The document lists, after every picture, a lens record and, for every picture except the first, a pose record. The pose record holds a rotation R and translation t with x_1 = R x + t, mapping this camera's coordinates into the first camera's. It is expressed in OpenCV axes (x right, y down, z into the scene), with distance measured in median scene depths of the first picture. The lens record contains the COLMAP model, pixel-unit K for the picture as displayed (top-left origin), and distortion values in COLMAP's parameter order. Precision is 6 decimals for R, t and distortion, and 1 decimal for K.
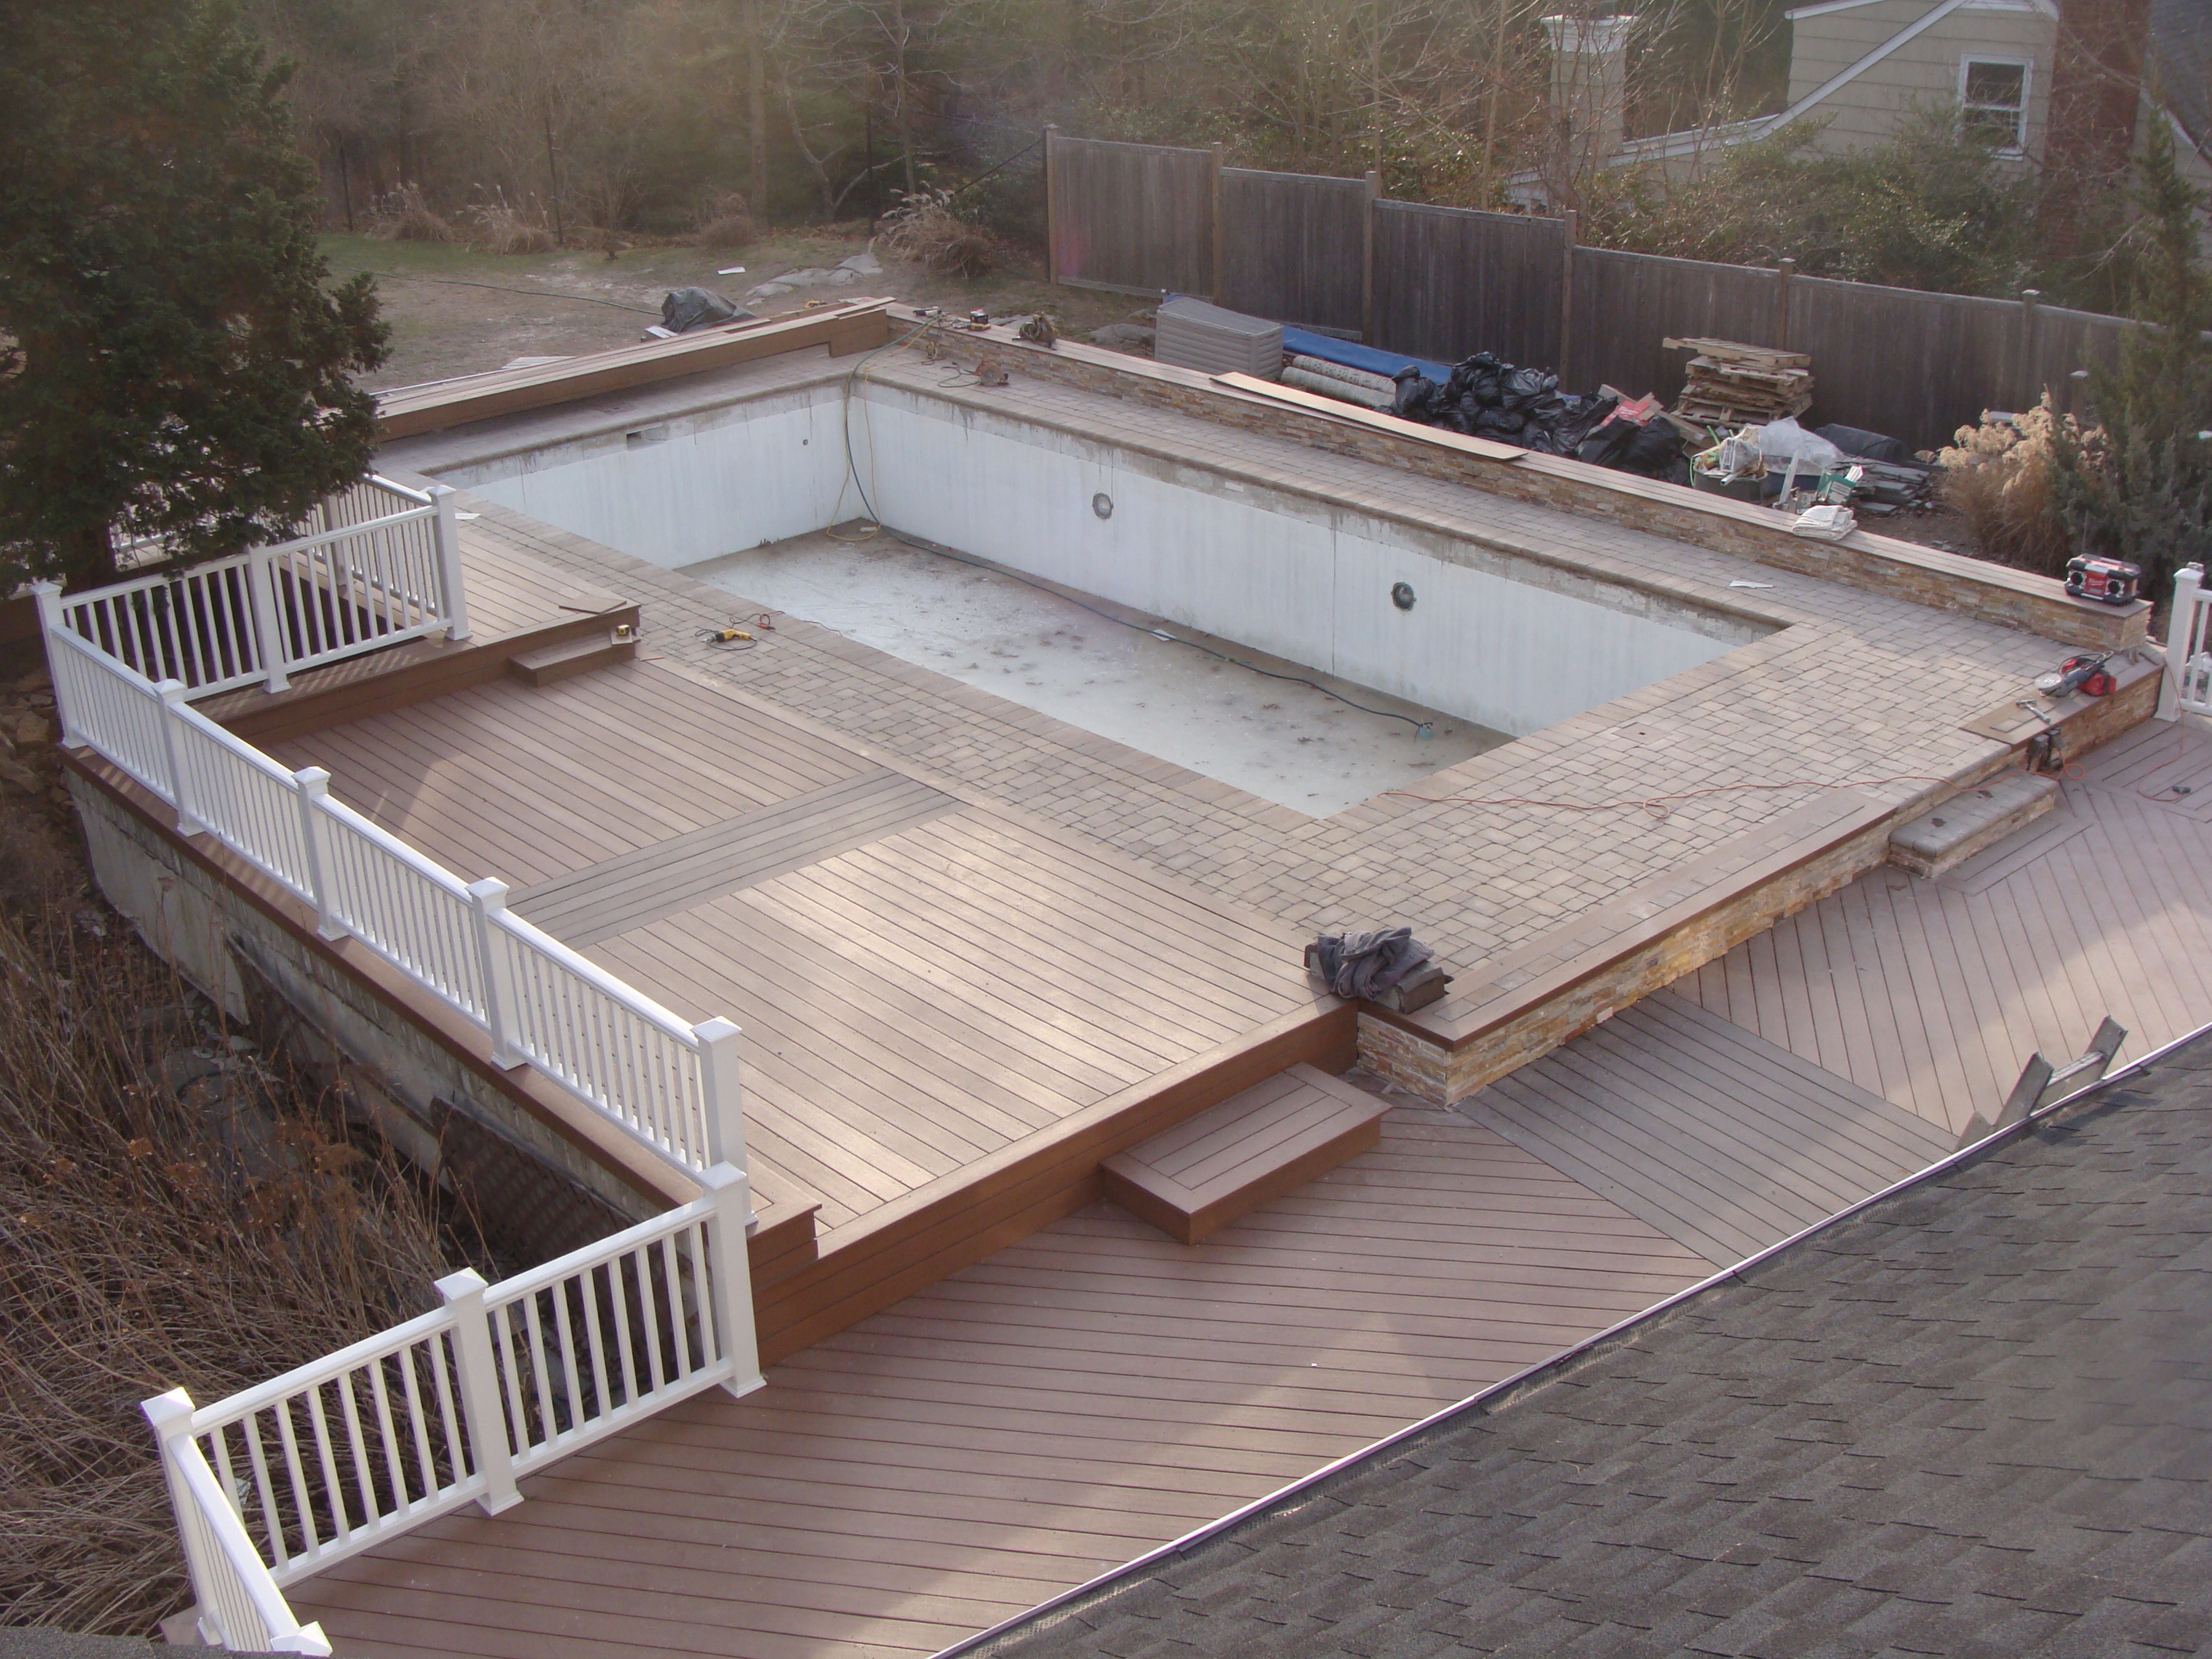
lens RADIAL K [[2443.9, 0, 1117.0], [0, 2443.9, 824.6], [0, 0, 1]] dist [-0.114508, 0.000000]
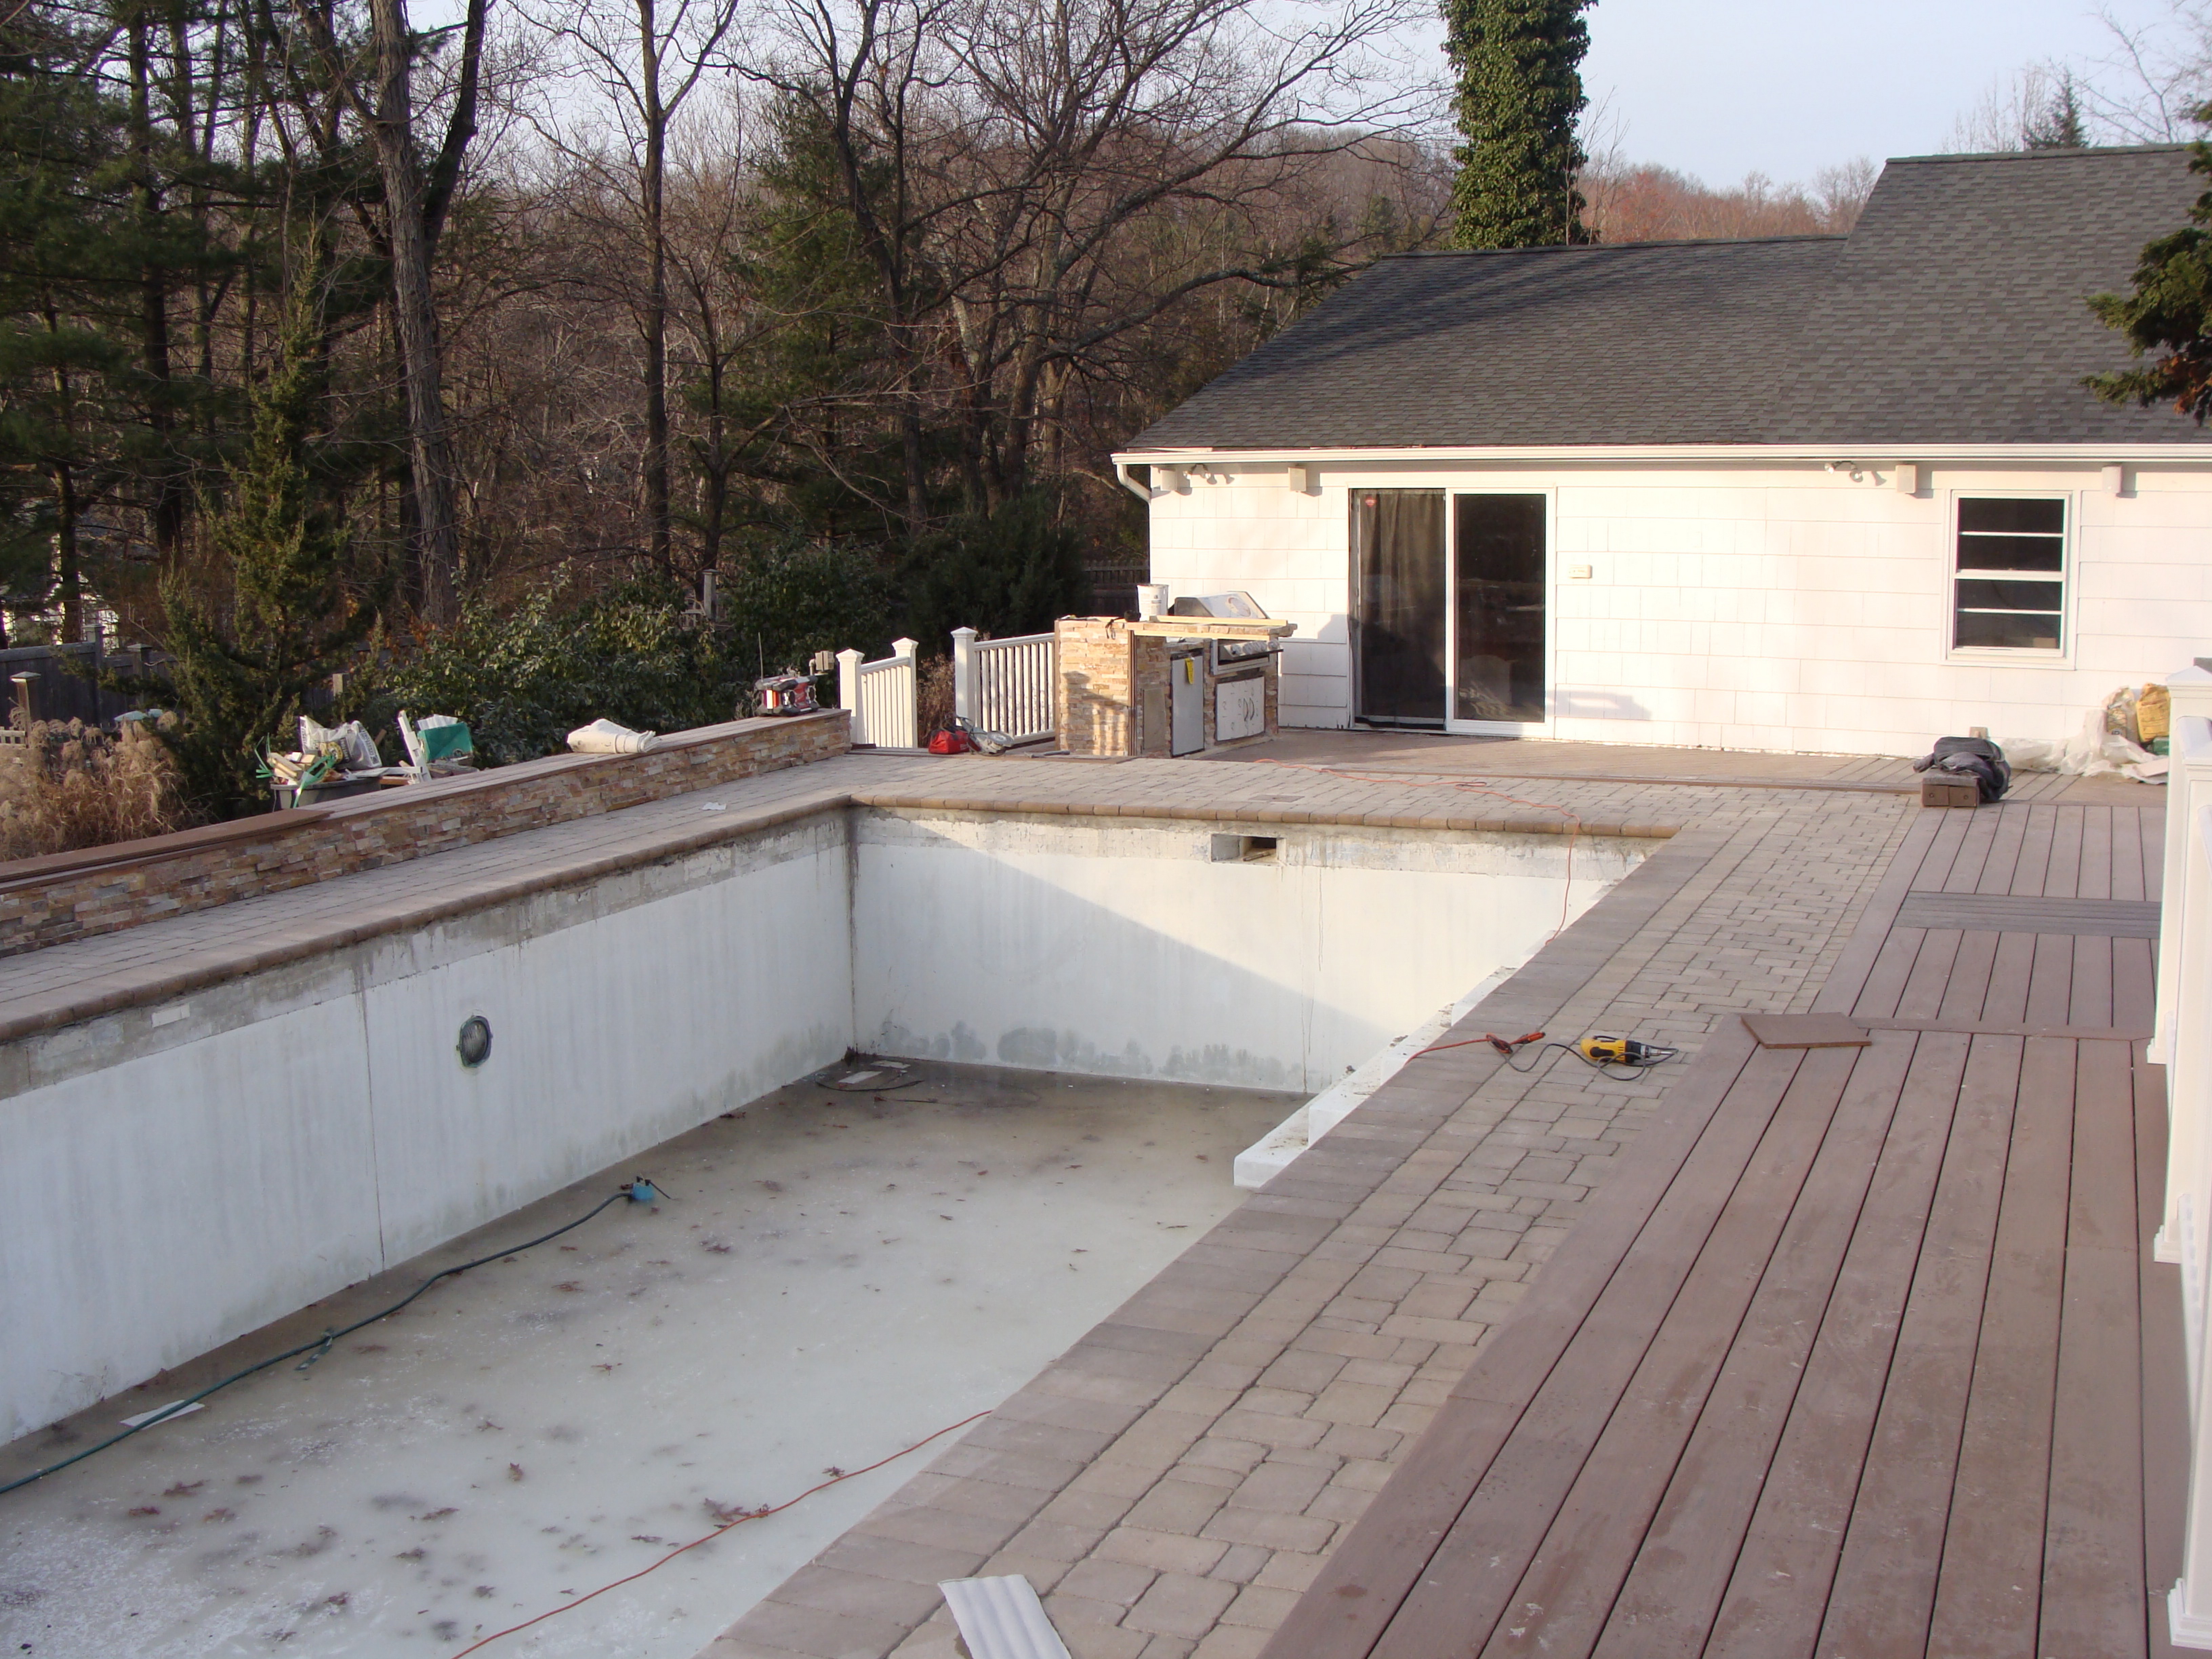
lens RADIAL K [[2443.9, 0, 1107.8], [0, 2443.9, 830.4], [0, 0, 1]] dist [-0.114508, 0.000000]
pose [[-0.432135, -0.105571, 0.895608, -0.551138], [0.386742, 0.875469, 0.289802, -0.298585], [-0.814671, 0.471603, -0.337492, 1.281005]]
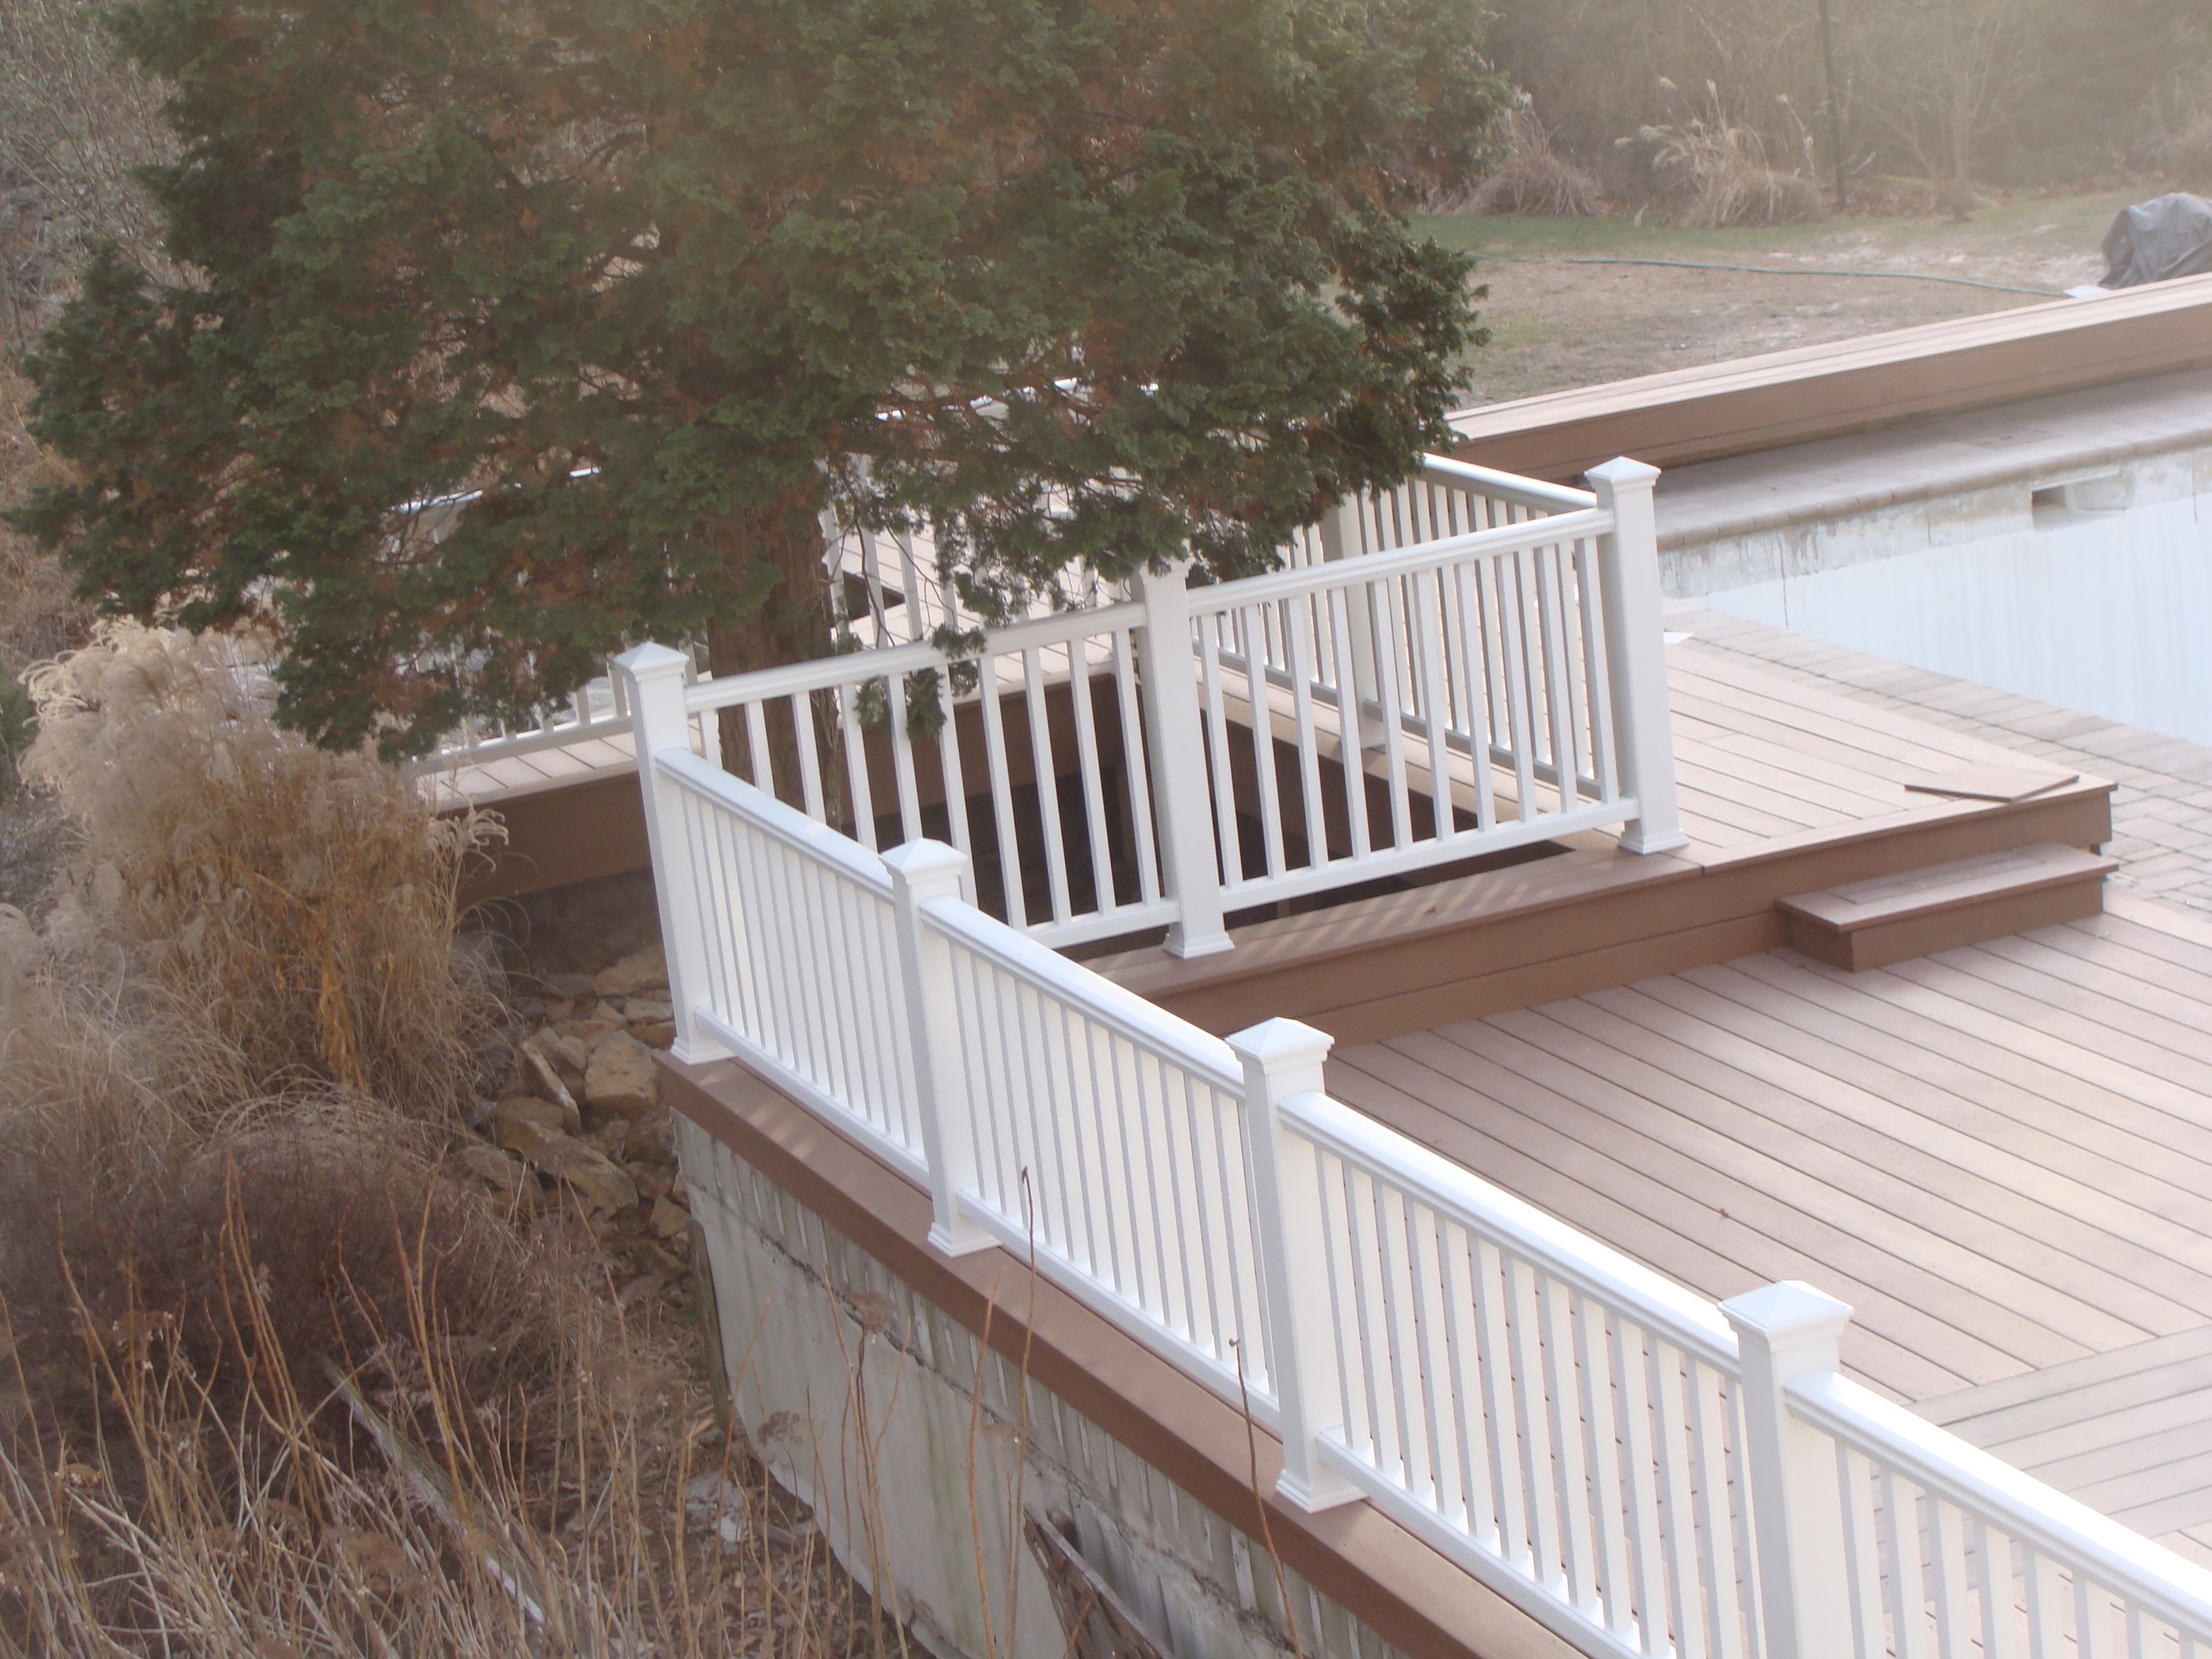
lens RADIAL K [[4990.3, 0, 1095.9], [0, 4990.3, 832.0], [0, 0, 1]] dist [-0.028179, 0.000000]
pose [[0.936972, -0.003105, -0.349390, -0.084406], [-0.052398, 0.987404, -0.149293, 0.052563], [0.345453, 0.158191, 0.925007, 0.251576]]
